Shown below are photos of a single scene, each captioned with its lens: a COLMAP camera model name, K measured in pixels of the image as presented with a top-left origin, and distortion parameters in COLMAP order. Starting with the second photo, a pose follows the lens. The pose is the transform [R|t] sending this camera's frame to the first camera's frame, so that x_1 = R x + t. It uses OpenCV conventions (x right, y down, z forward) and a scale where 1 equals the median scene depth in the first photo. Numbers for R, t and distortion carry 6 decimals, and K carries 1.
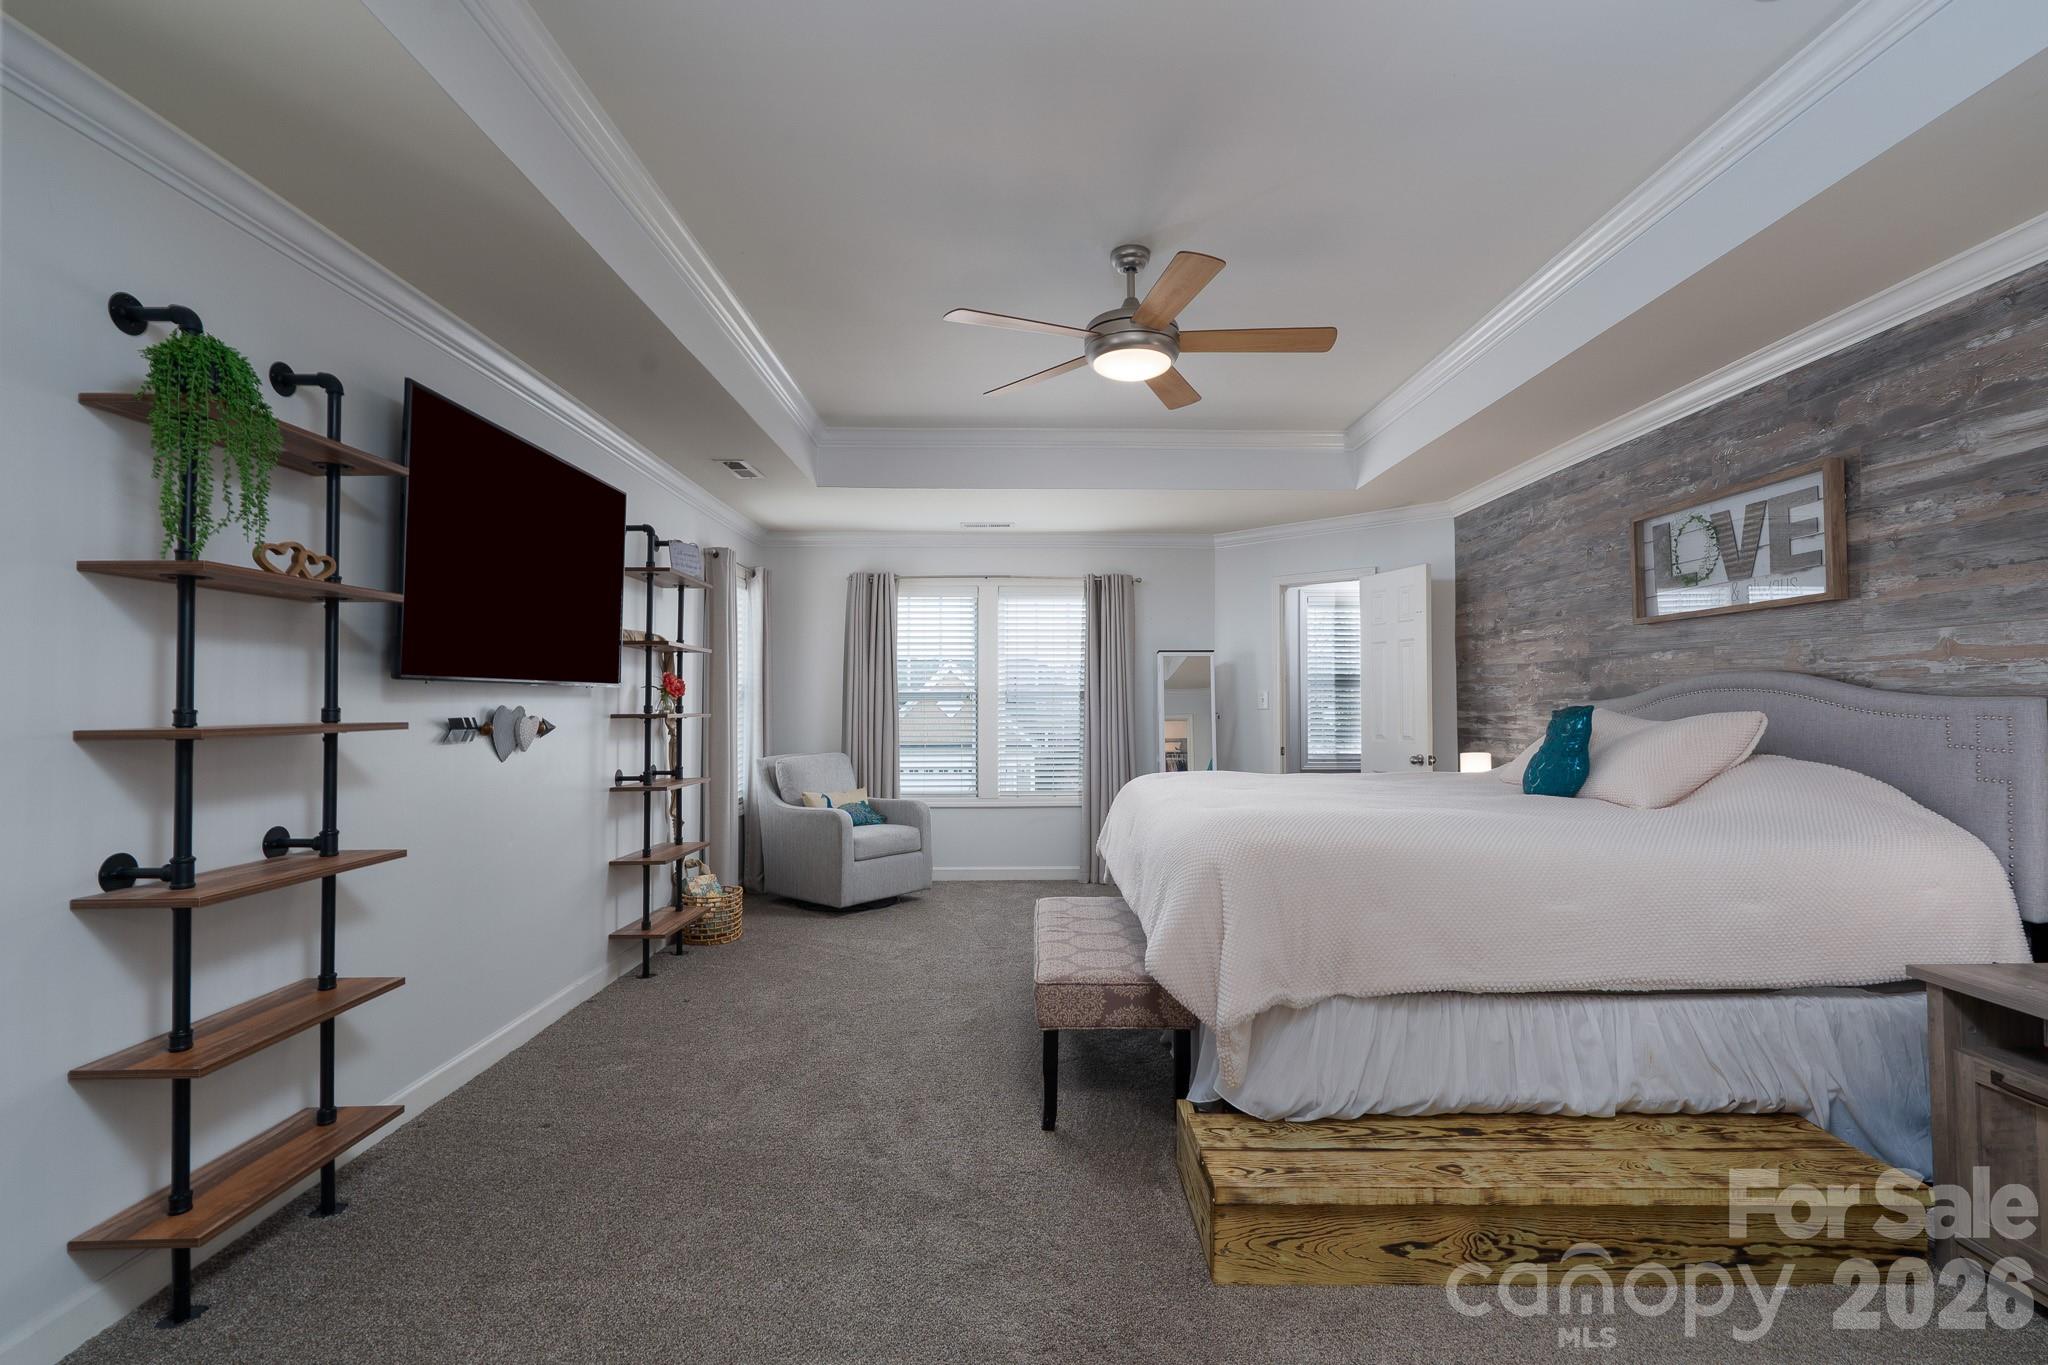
lens RADIAL K [[930.7, 0, 1038.8], [0, 930.7, 682.3], [0, 0, 1]] dist [-0.006316, 0.002380]
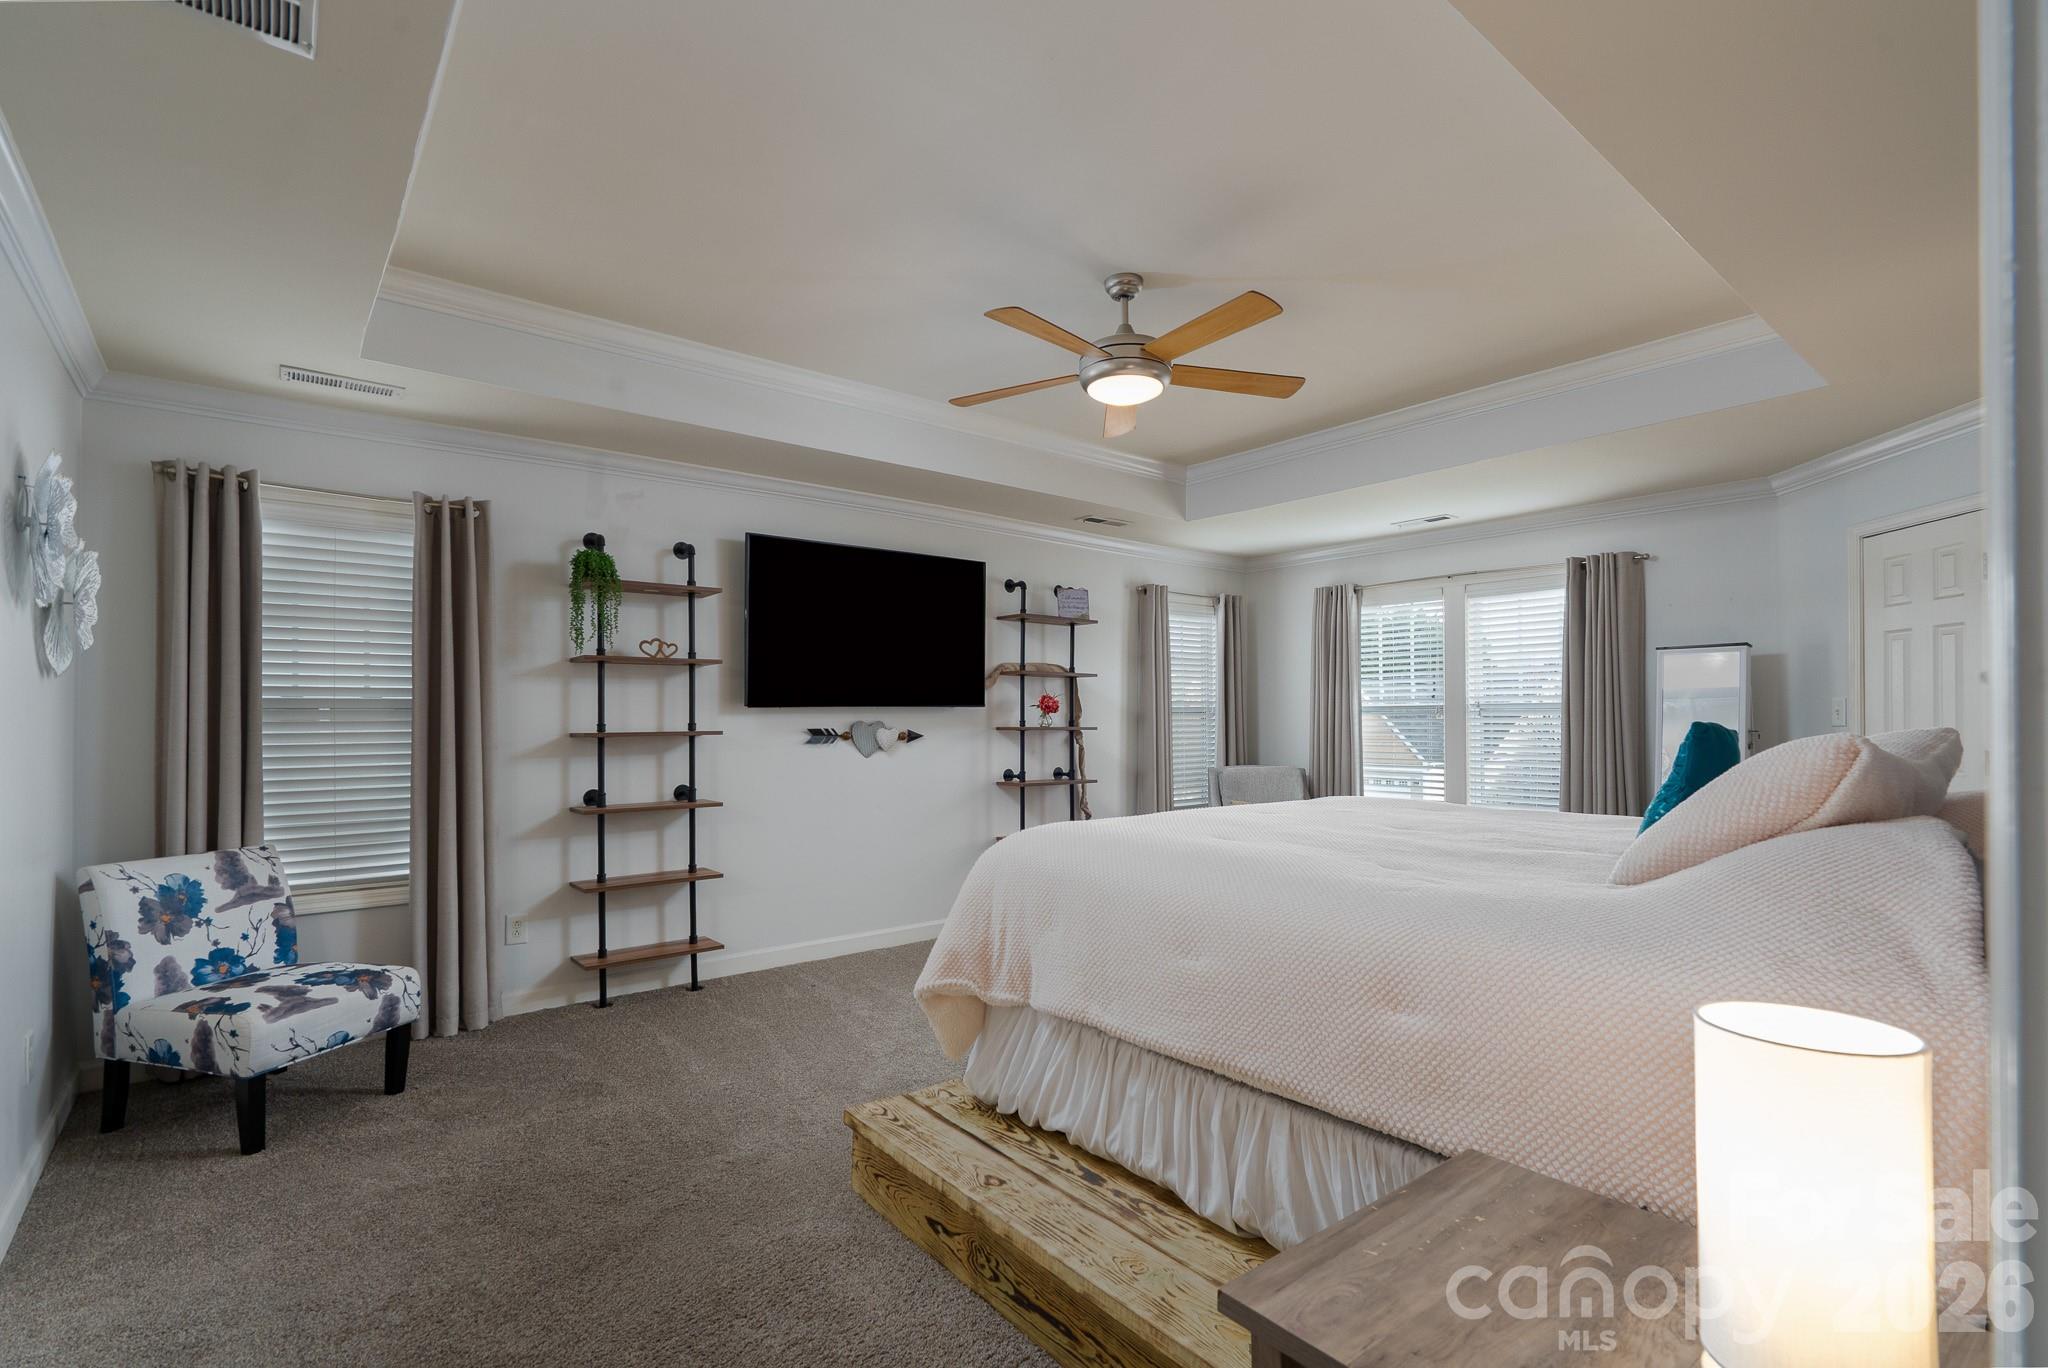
lens RADIAL K [[930.7, 0, 1023.7], [0, 930.7, 709.6], [0, 0, 1]] dist [-0.006316, 0.002380]
pose [[0.620473, -0.008700, -0.784179, 0.861666], [0.021262, 0.999758, 0.005732, 0.003341], [0.783939, -0.020230, 0.620508, 0.277522]]
